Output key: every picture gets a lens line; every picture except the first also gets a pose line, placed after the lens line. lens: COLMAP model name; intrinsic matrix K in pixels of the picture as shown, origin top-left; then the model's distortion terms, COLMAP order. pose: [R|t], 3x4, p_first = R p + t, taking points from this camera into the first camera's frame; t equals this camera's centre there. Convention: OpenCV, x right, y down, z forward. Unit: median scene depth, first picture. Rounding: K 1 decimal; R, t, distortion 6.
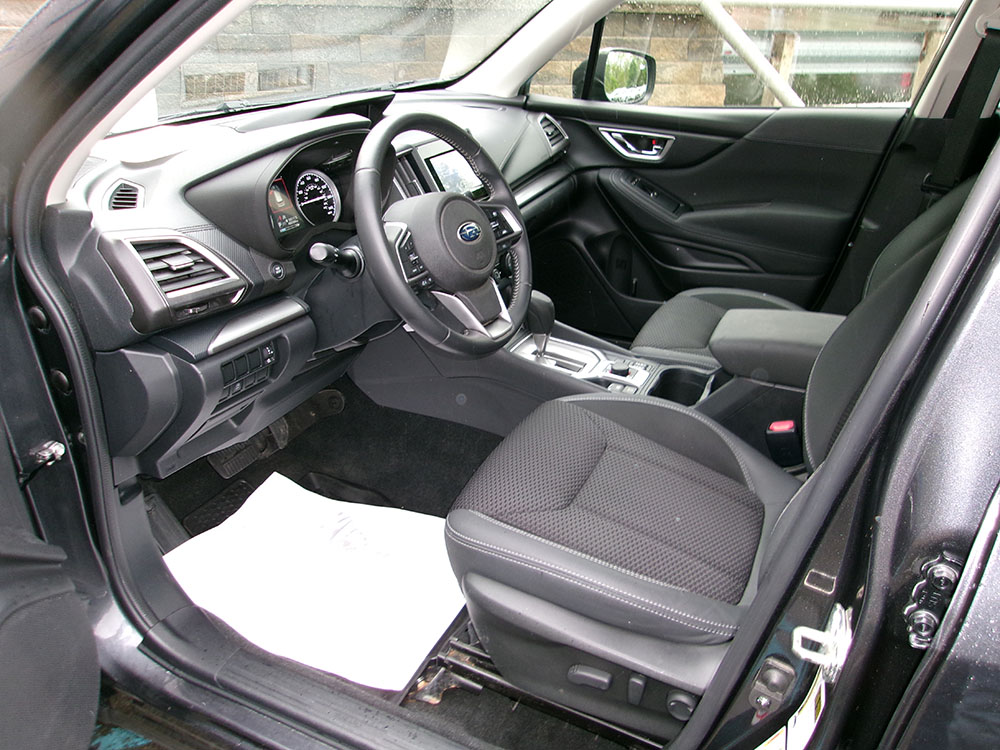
lens RADIAL K [[769.0, 0, 508.4], [0, 769.0, 375.6], [0, 0, 1]] dist [-0.028038, 0.057322]
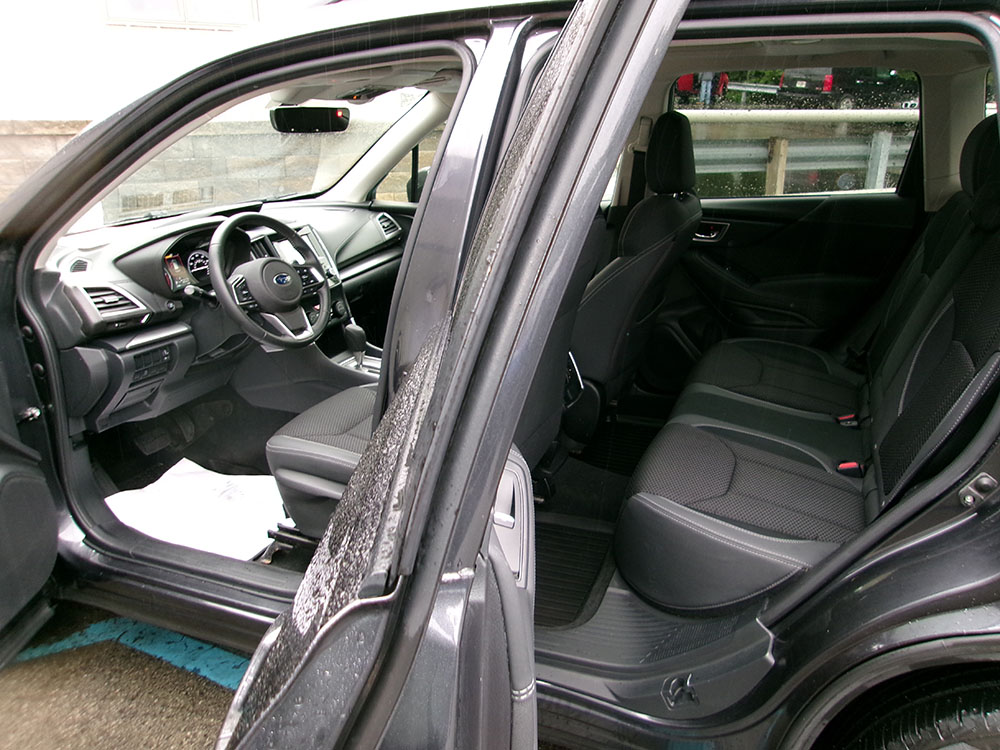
lens RADIAL K [[769.0, 0, 508.4], [0, 769.0, 375.6], [0, 0, 1]] dist [-0.028038, 0.057322]
pose [[0.998091, -0.042014, 0.045277, 0.364536], [0.047285, 0.991347, -0.122454, 0.261213], [-0.039741, 0.124361, 0.991441, -0.700090]]
